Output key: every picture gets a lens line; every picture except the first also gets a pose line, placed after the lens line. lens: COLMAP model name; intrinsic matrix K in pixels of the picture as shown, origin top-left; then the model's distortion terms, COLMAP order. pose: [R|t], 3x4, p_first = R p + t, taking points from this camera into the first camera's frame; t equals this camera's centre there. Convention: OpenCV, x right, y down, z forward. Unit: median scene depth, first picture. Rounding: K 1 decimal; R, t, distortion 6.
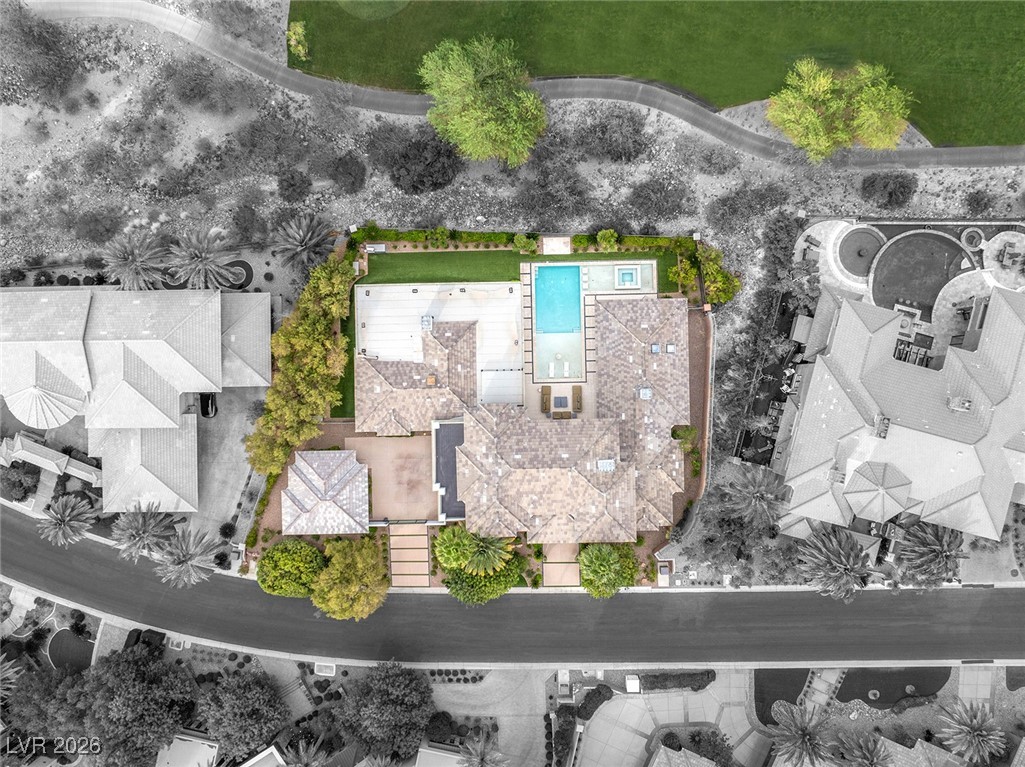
lens RADIAL K [[719.7, 0, 512.5], [0, 719.7, 383.5], [0, 0, 1]] dist [-0.049268, 0.020246]
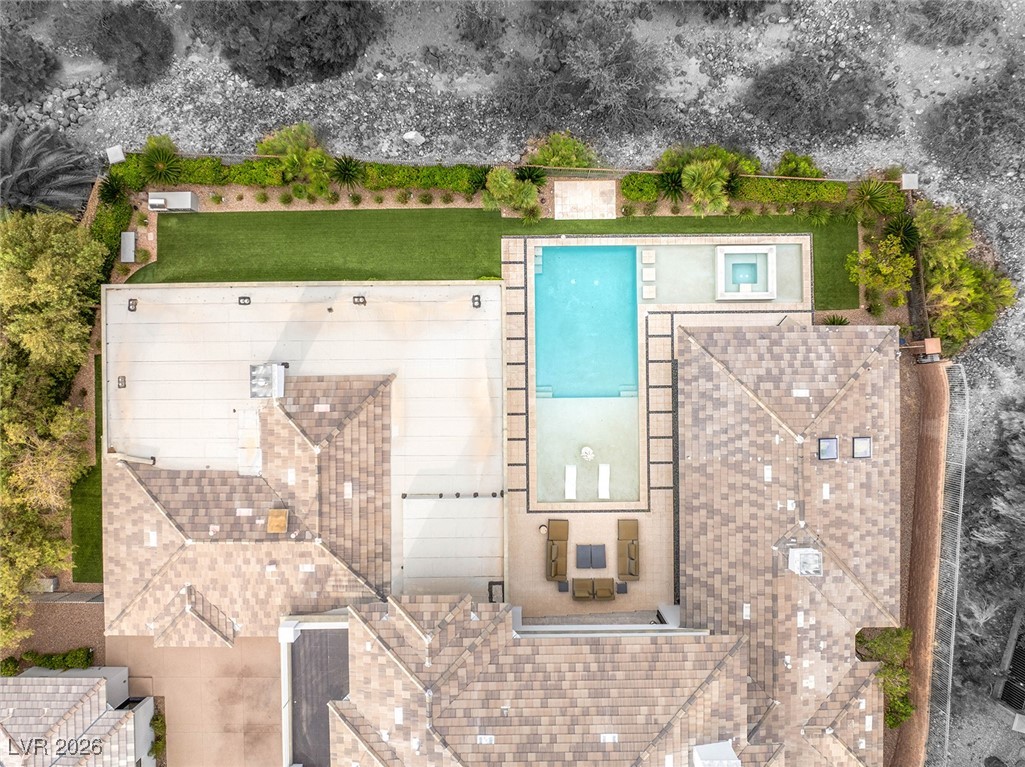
lens RADIAL K [[719.7, 0, 512.5], [0, 719.7, 383.5], [0, 0, 1]] dist [-0.049268, 0.020246]
pose [[0.999928, 0.010409, 0.005953, 0.016145], [-0.010427, 0.999941, 0.002911, -0.082588], [-0.005923, -0.002973, 0.999978, 0.578021]]
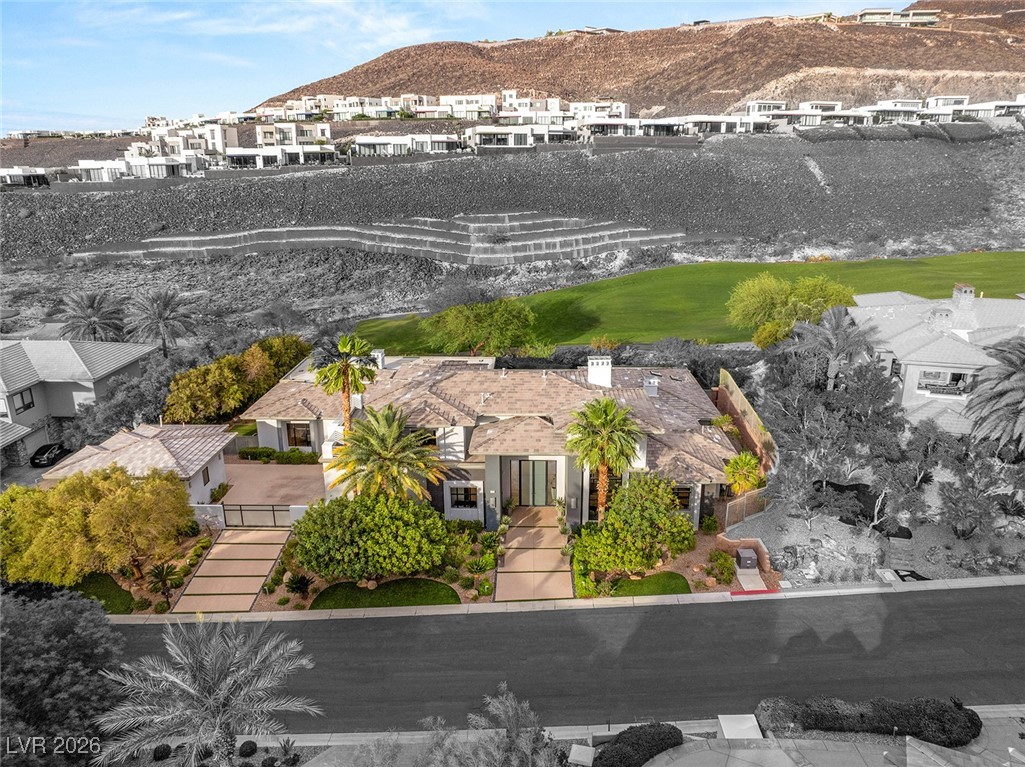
lens RADIAL K [[719.7, 0, 512.5], [0, 719.7, 383.5], [0, 0, 1]] dist [-0.049268, 0.020246]
pose [[0.998809, 0.024013, -0.042484, 0.073076], [-0.047761, 0.302251, -0.952031, 0.698420], [-0.010021, 0.952926, 0.303038, 0.750781]]
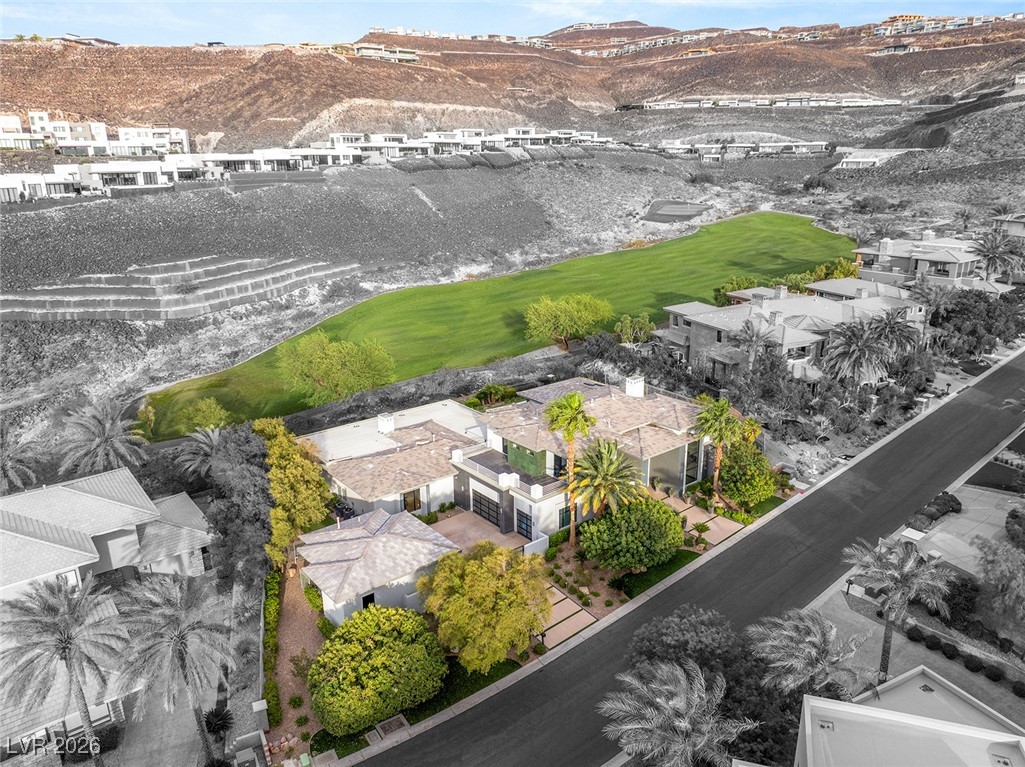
lens RADIAL K [[719.7, 0, 512.5], [0, 719.7, 383.5], [0, 0, 1]] dist [-0.049268, 0.020246]
pose [[0.788415, -0.172882, 0.590351, -0.509470], [0.615115, 0.230792, -0.753902, 0.668673], [-0.005912, 0.957521, 0.288302, 0.671532]]
